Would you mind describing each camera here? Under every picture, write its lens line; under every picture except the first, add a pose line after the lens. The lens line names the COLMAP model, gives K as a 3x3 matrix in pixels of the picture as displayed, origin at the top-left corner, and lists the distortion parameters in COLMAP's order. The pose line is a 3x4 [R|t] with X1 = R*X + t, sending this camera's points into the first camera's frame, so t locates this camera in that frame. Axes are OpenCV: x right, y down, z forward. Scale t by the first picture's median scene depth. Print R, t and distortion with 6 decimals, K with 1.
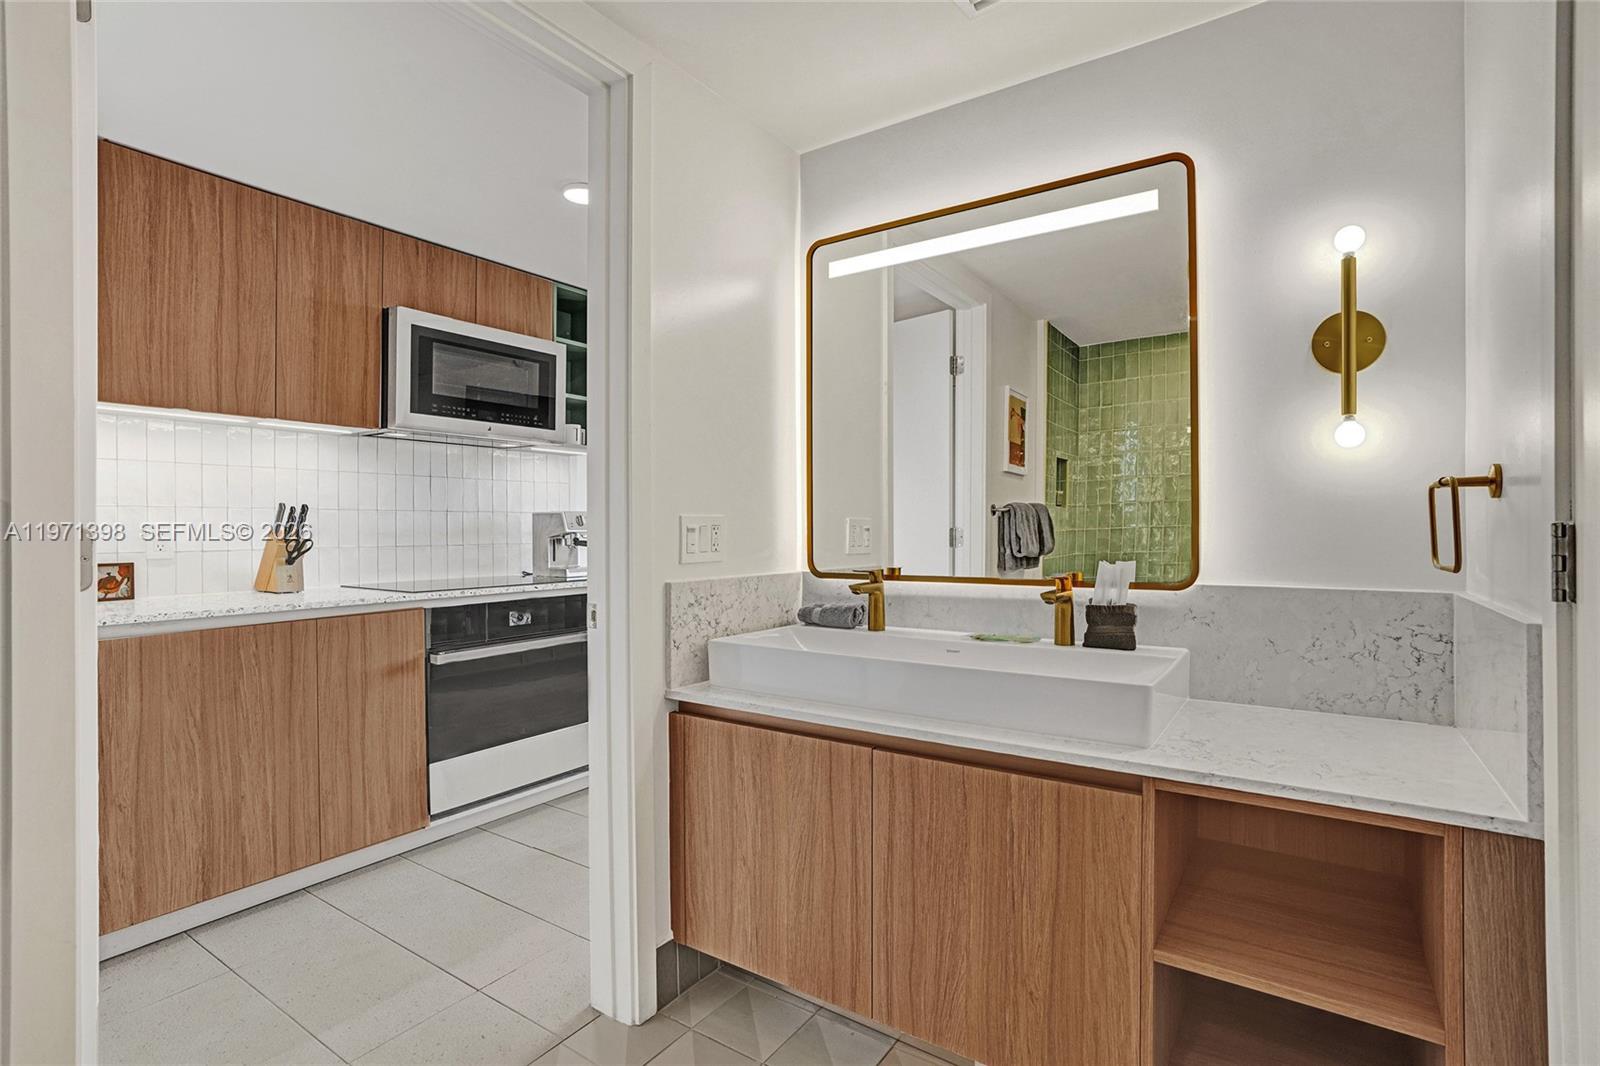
lens RADIAL K [[757.1, 0, 787.3], [0, 757.1, 524.8], [0, 0, 1]] dist [-0.029147, 0.005541]
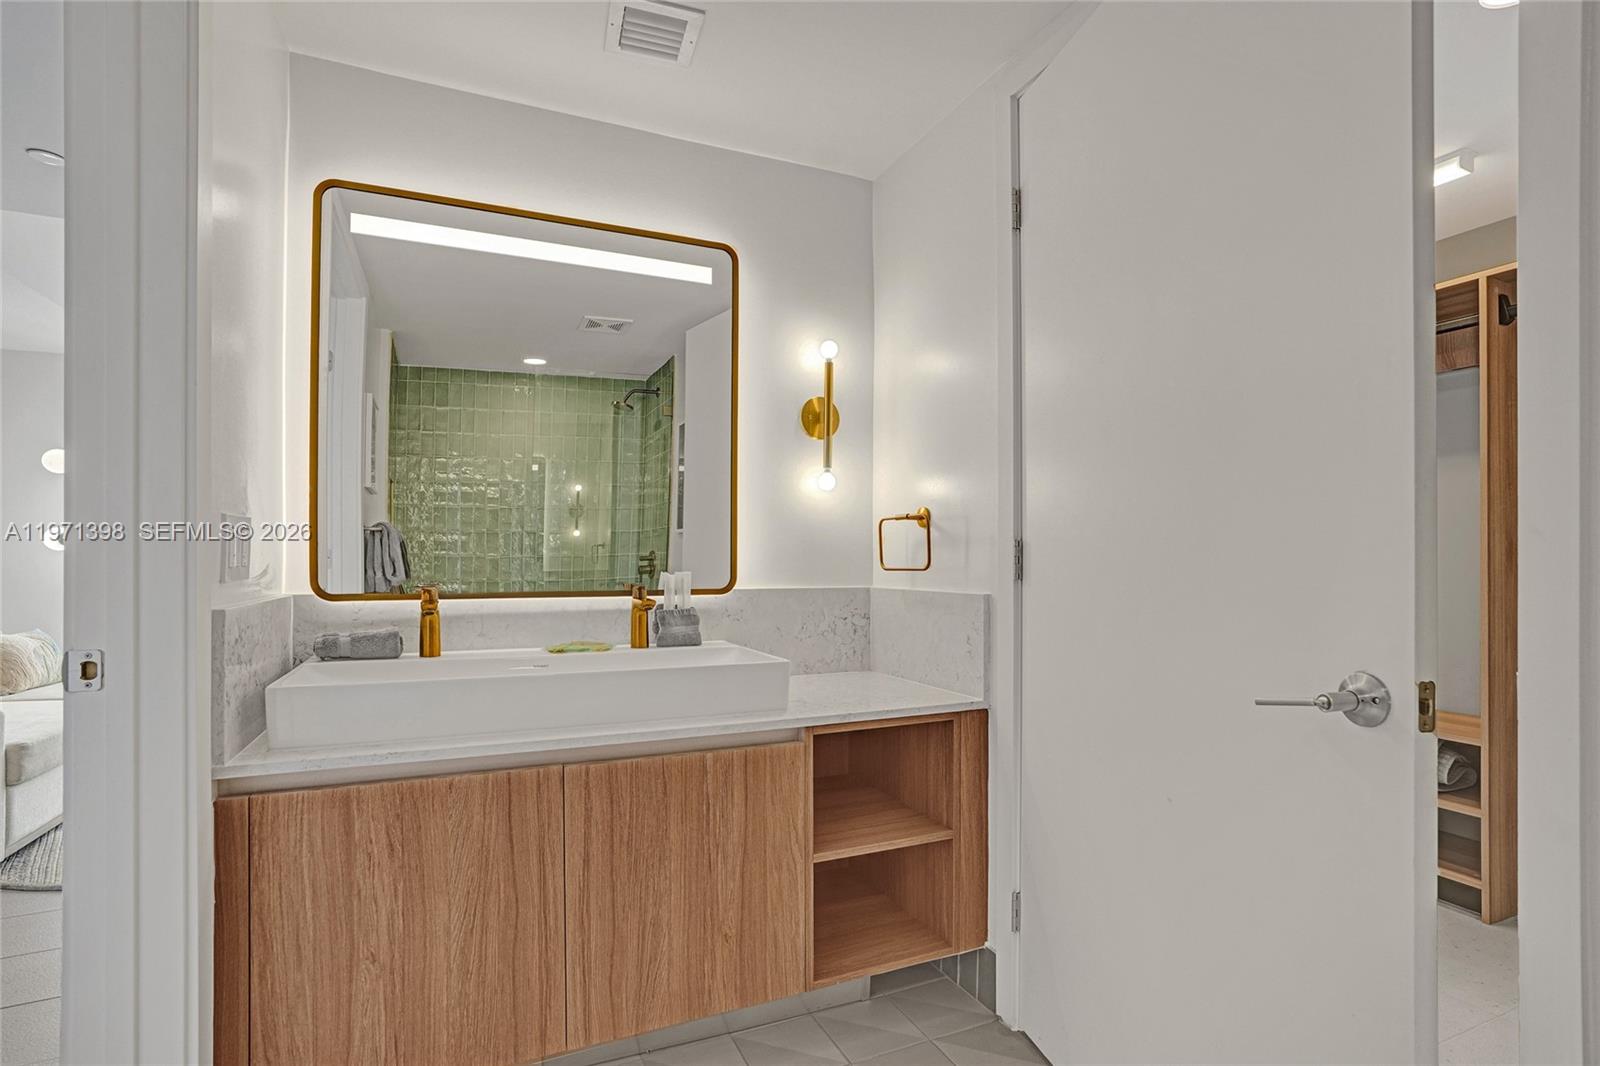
lens RADIAL K [[757.1, 0, 793.4], [0, 757.1, 562.9], [0, 0, 1]] dist [-0.029147, 0.005541]
pose [[0.538609, 0.003574, 0.842548, -0.523358], [-0.007930, 0.999968, 0.000827, 0.036213], [-0.842518, -0.007126, 0.538621, 0.240709]]
